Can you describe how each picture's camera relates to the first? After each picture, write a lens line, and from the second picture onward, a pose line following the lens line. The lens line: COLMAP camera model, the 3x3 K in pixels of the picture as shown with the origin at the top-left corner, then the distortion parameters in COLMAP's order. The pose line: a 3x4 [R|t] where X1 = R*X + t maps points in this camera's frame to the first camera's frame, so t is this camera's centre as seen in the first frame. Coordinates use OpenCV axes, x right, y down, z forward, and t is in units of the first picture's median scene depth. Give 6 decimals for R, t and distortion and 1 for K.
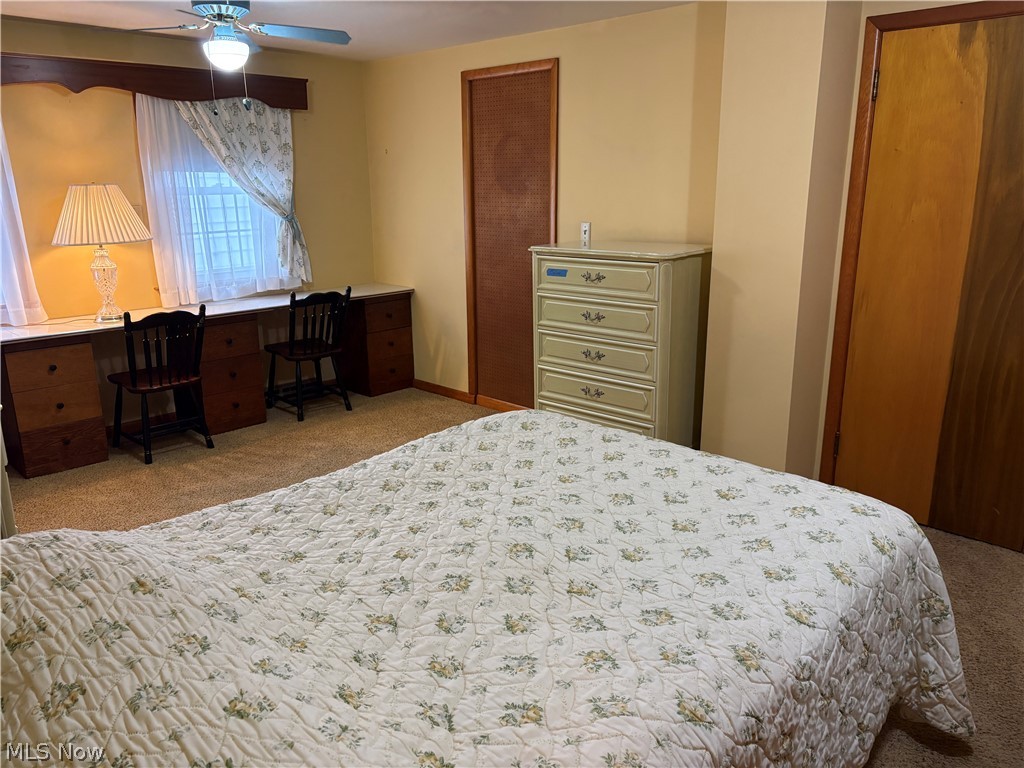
lens RADIAL K [[771.4, 0, 512.6], [0, 771.4, 387.1], [0, 0, 1]] dist [0.045930, -0.026135]
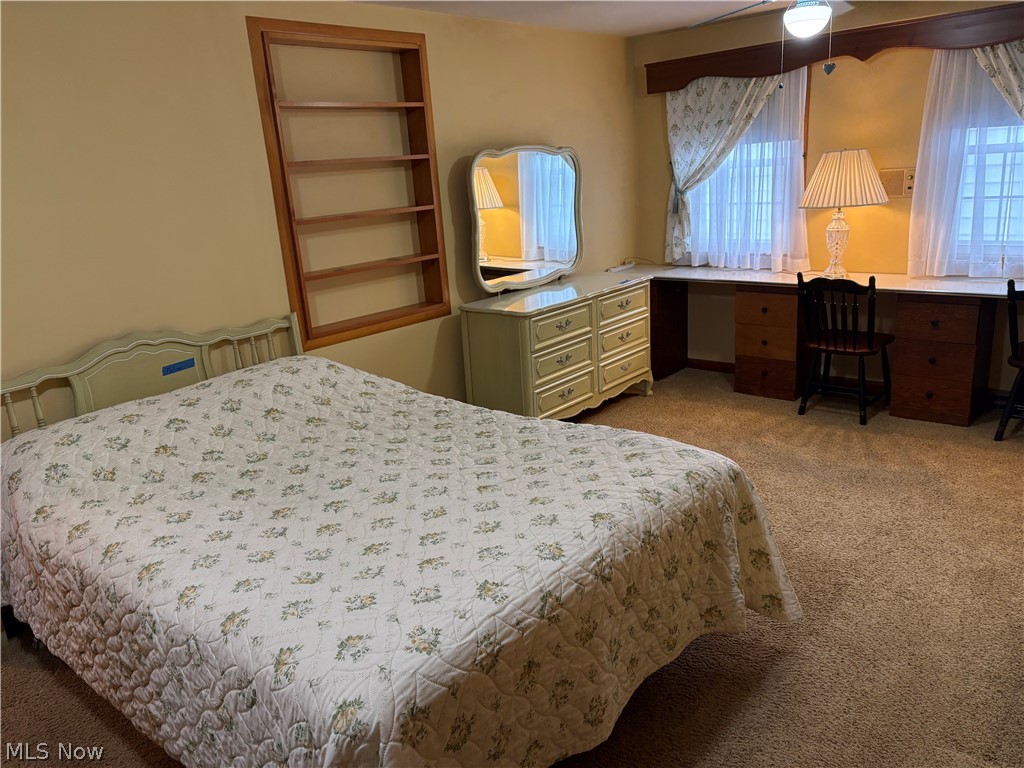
lens RADIAL K [[771.4, 0, 511.6], [0, 771.4, 384.1], [0, 0, 1]] dist [0.045930, -0.026135]
pose [[0.072326, 0.280396, -0.957156, 0.528387], [-0.199494, 0.944343, 0.261568, -0.144794], [0.977226, 0.172028, 0.124238, 0.477346]]
